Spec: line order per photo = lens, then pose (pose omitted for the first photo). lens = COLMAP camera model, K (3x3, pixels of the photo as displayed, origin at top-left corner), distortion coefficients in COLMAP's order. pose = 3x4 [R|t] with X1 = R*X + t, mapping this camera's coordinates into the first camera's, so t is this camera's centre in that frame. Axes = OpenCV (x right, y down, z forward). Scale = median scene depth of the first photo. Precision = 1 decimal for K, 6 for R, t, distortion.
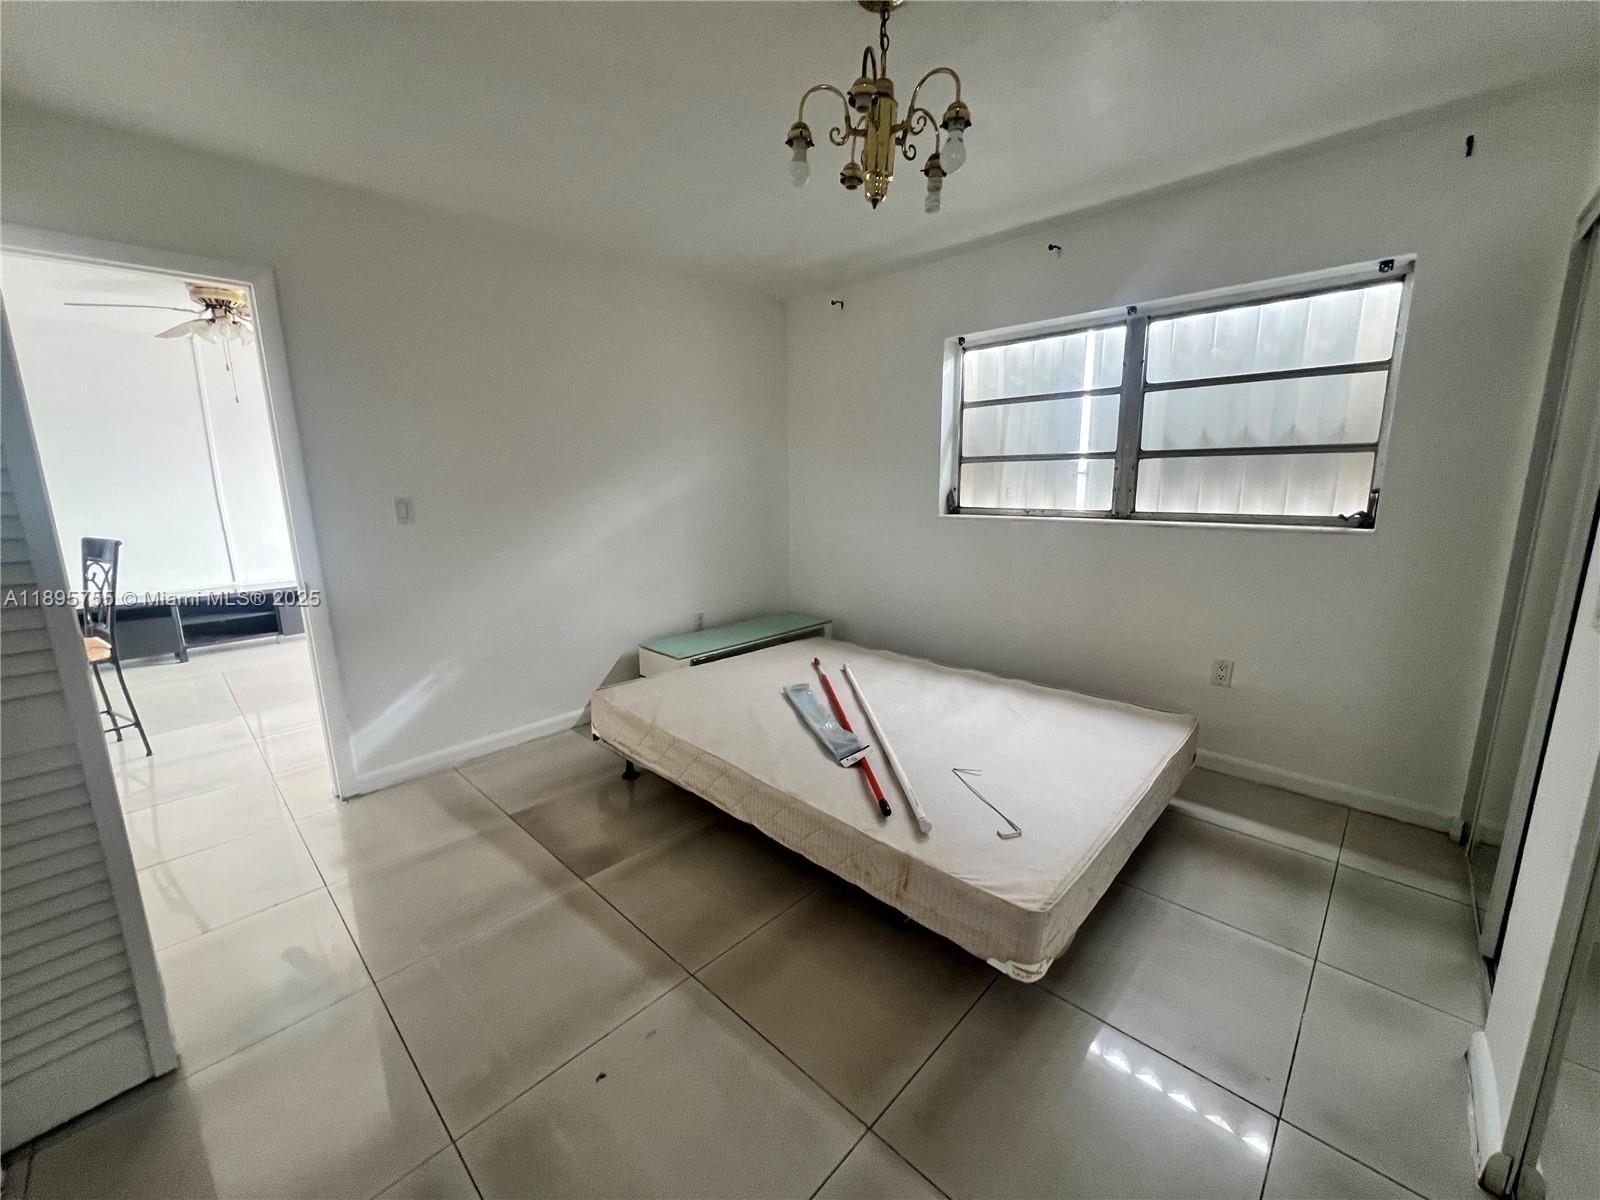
lens RADIAL K [[643.4, 0, 788.9], [0, 643.4, 598.6], [0, 0, 1]] dist [0.000052, 0.000153]
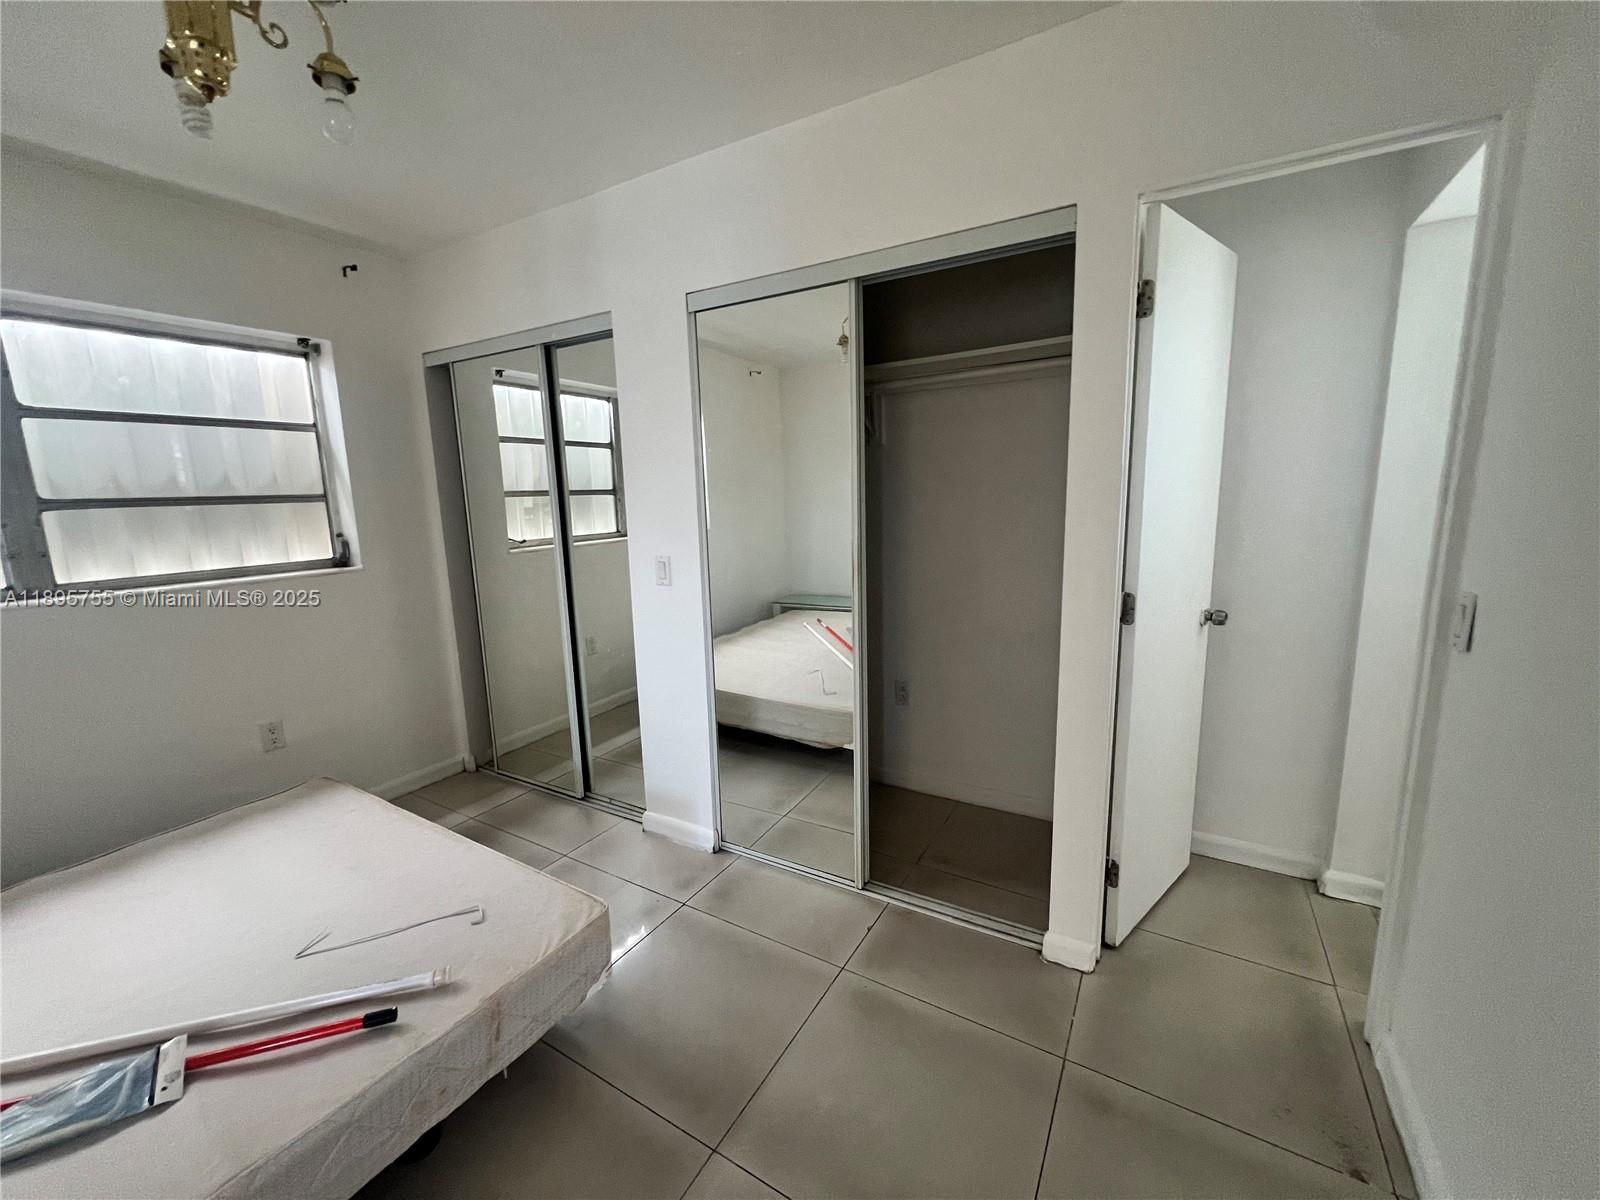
lens RADIAL K [[643.4, 0, 788.9], [0, 643.4, 598.6], [0, 0, 1]] dist [0.000052, 0.000153]
pose [[-0.228689, -0.138161, 0.963646, -0.417848], [0.222037, 0.956384, 0.189813, -0.097784], [-0.947840, 0.257374, -0.188038, 0.480070]]
